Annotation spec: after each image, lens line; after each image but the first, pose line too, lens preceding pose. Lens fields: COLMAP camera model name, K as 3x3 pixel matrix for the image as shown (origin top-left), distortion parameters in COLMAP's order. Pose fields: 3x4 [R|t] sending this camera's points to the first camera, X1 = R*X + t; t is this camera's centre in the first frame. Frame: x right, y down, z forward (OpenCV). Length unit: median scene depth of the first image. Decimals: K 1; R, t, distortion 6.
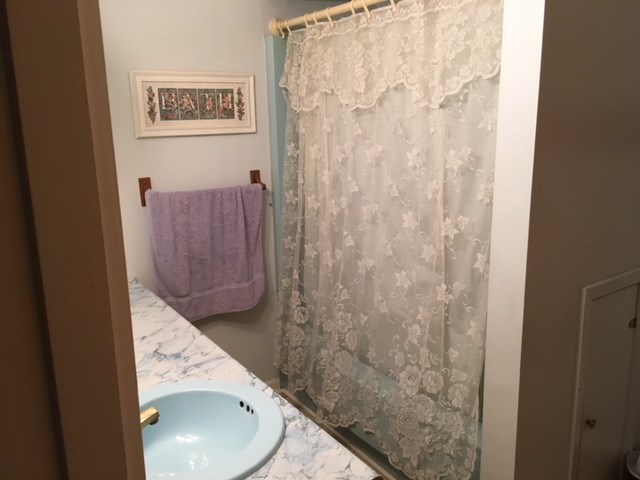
lens RADIAL K [[546.2, 0, 317.1], [0, 546.2, 240.8], [0, 0, 1]] dist [0.074611, -0.098120]
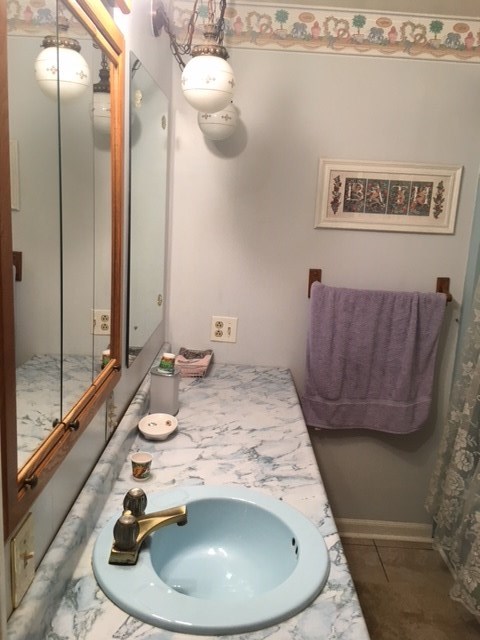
lens RADIAL K [[546.2, 0, 242.2], [0, 546.2, 319.5], [0, 0, 1]] dist [0.074611, -0.098120]
pose [[0.824853, 0.178585, -0.536400, 0.106679], [-0.199668, 0.979677, 0.019125, -0.019777], [0.528914, 0.091327, 0.843747, 0.123400]]
